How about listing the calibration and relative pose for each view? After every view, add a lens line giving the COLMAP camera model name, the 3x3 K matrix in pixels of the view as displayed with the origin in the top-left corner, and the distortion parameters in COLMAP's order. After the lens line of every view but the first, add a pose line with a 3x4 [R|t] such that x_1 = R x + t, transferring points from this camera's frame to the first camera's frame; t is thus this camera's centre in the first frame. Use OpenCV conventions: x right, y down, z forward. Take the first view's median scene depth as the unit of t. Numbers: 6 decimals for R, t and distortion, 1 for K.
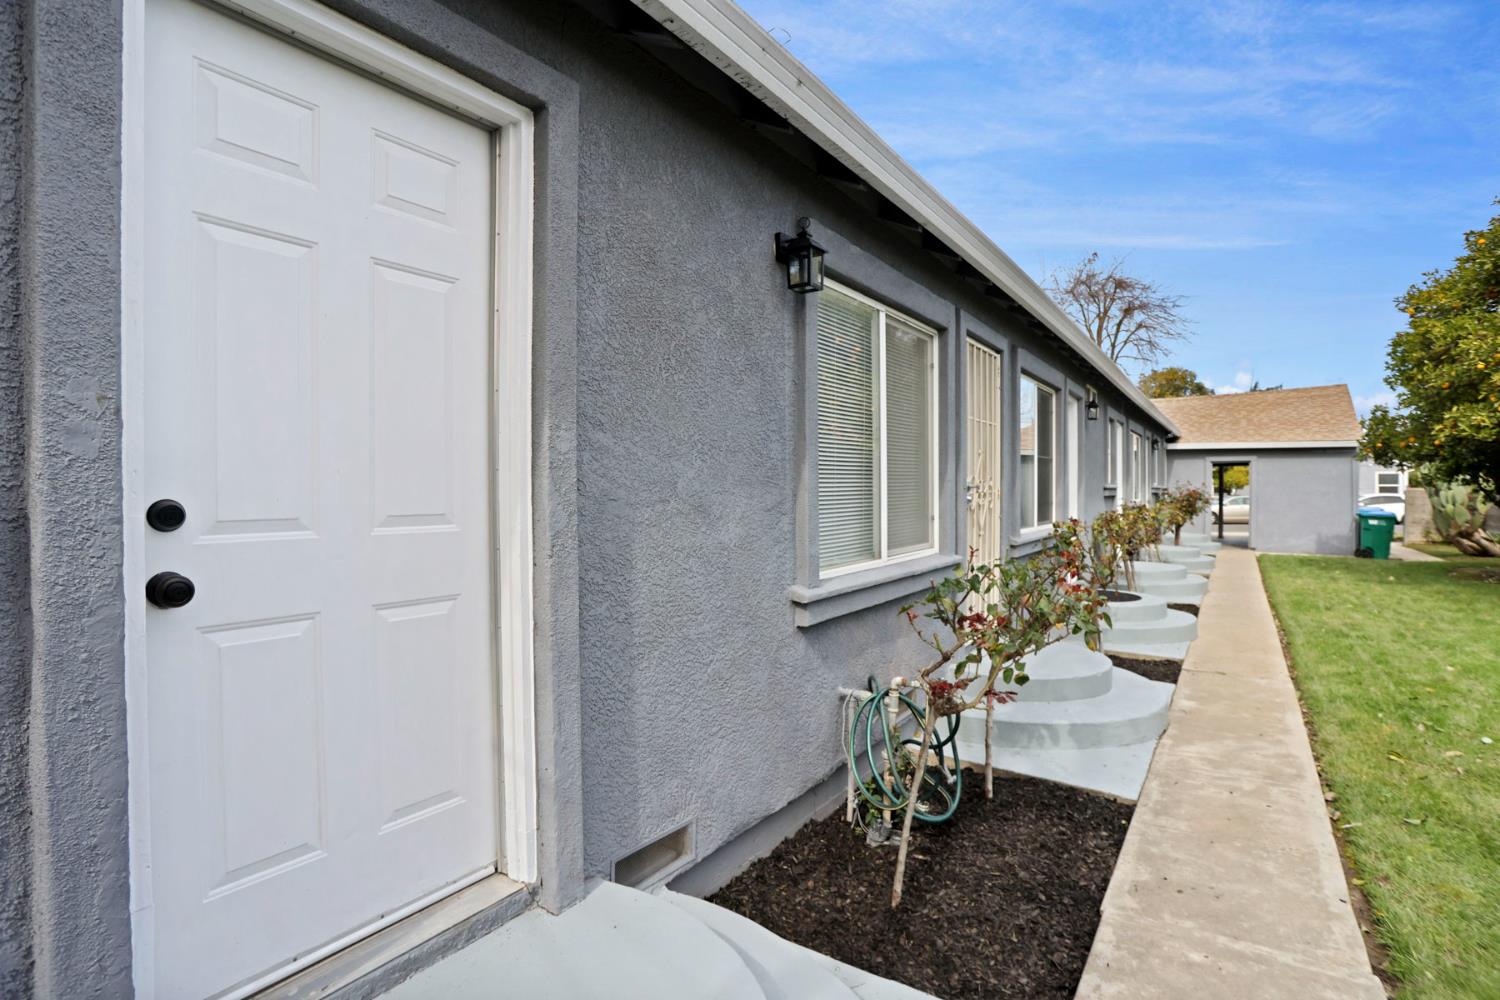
lens RADIAL K [[740.3, 0, 755.7], [0, 740.3, 496.4], [0, 0, 1]] dist [-0.063927, 0.026603]
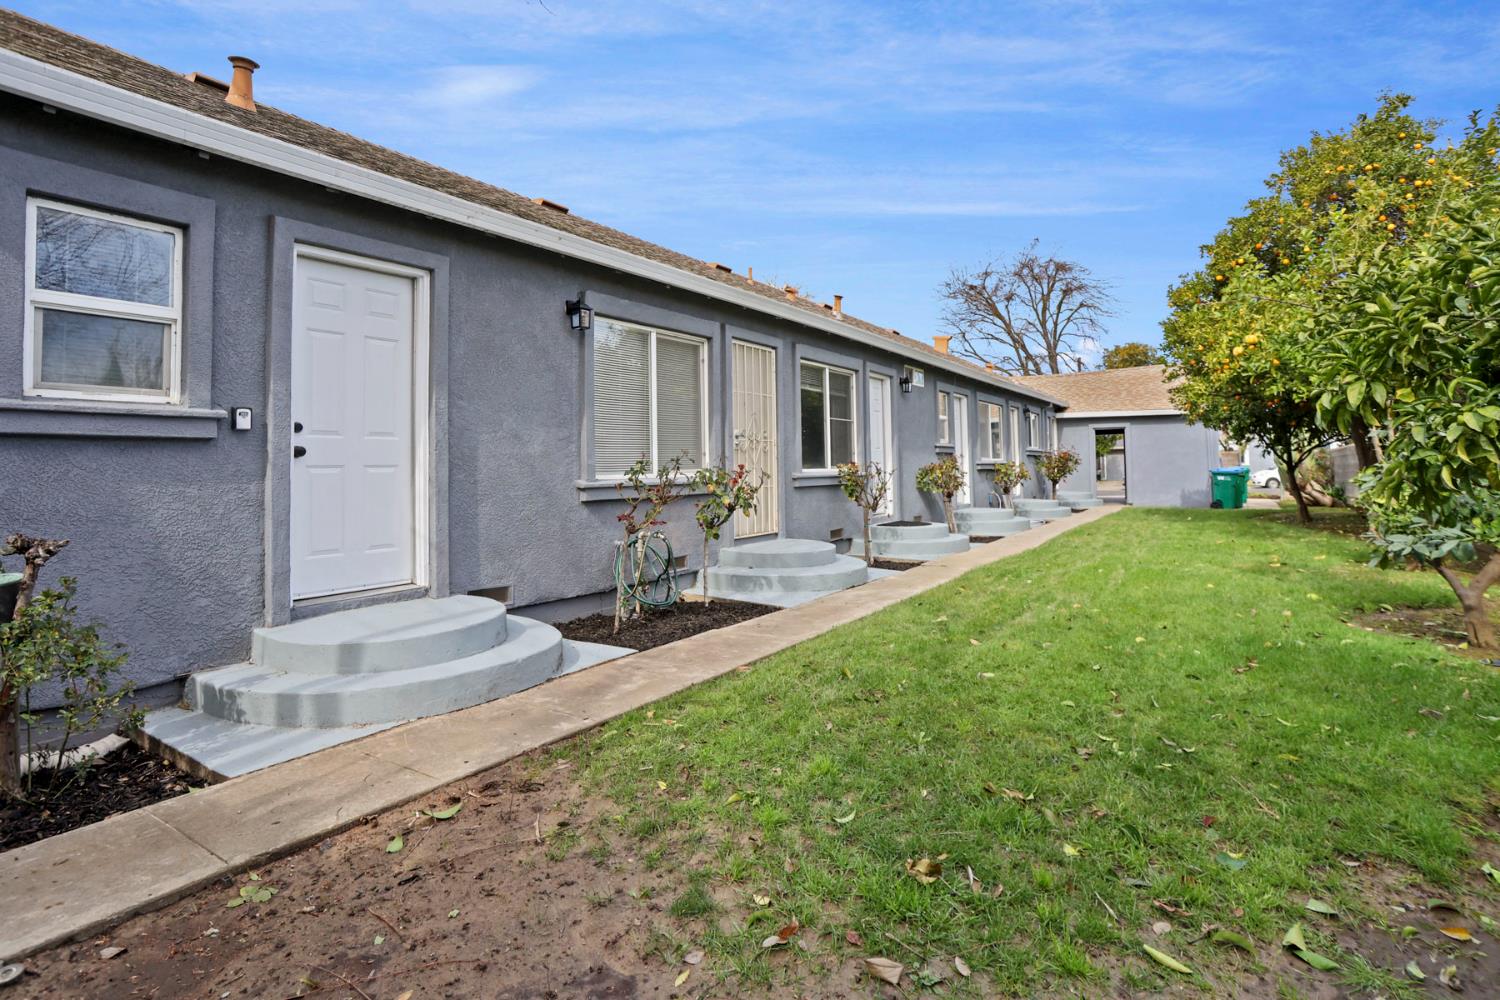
lens RADIAL K [[757.4, 0, 749.4], [0, 757.4, 443.8], [0, 0, 1]] dist [-0.069970, 0.029075]
pose [[0.999897, -0.010855, -0.009400, 0.347402], [0.010439, 0.999011, -0.043222, 0.077916], [0.009860, 0.043119, 0.999021, -0.652577]]
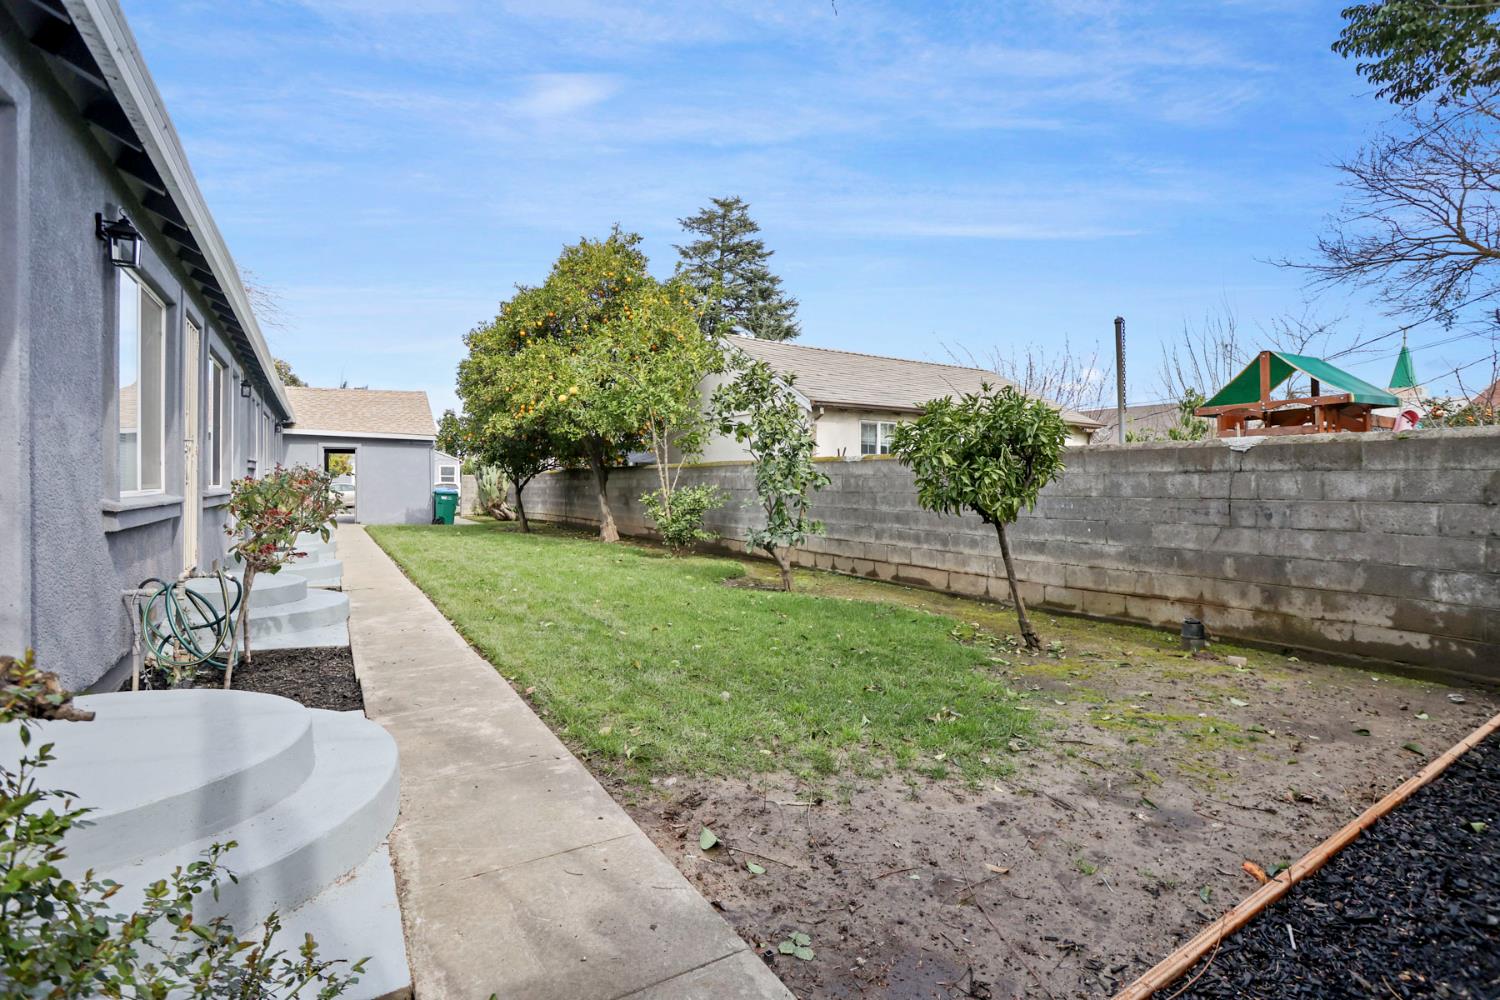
lens RADIAL K [[740.3, 0, 755.7], [0, 740.3, 496.4], [0, 0, 1]] dist [-0.063927, 0.026603]
pose [[0.427929, -0.007067, 0.903785, -0.380302], [-0.000414, 0.999968, 0.008015, 0.071373], [-0.903812, -0.003805, 0.427912, -0.338369]]
